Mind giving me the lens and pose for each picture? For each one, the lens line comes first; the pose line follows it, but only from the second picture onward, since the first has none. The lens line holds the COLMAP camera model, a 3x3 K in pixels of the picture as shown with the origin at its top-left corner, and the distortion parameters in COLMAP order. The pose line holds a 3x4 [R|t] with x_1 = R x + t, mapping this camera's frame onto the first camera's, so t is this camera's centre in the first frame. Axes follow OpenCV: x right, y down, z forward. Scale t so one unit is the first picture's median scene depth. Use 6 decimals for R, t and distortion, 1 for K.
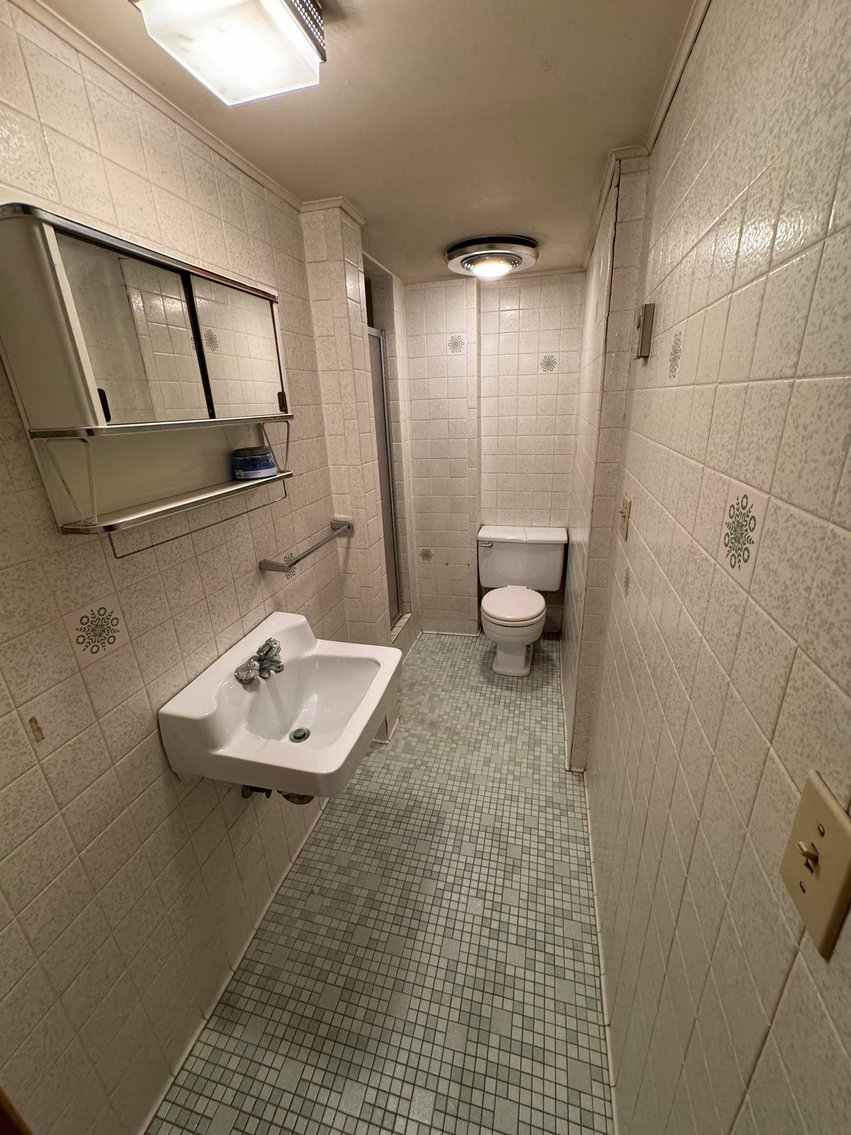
lens RADIAL K [[451.8, 0, 429.5], [0, 451.8, 575.8], [0, 0, 1]] dist [-0.000541, 0.001920]
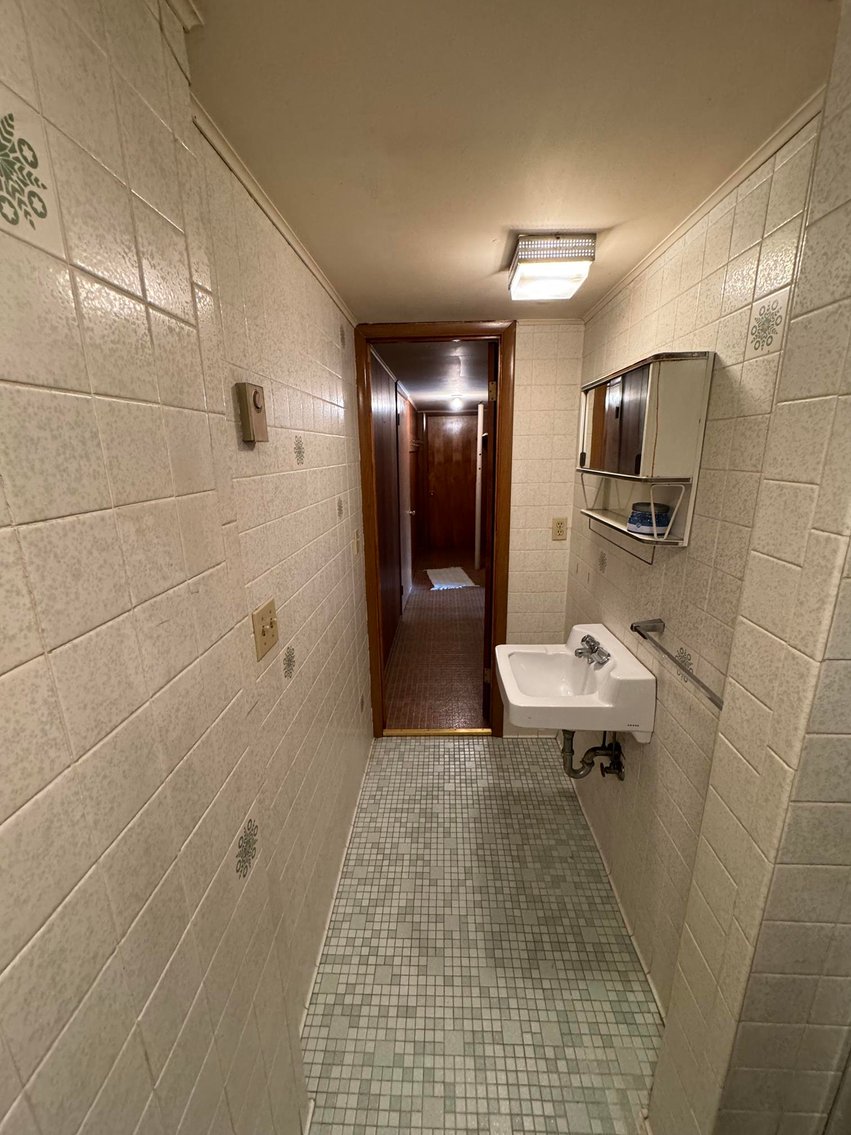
lens RADIAL K [[451.8, 0, 426.6], [0, 451.8, 561.6], [0, 0, 1]] dist [-0.000541, 0.001920]
pose [[-0.976947, 0.108599, -0.183794, 0.233405], [-0.017831, 0.816422, 0.577180, -0.578756], [0.212735, 0.567152, -0.795665, 1.335340]]
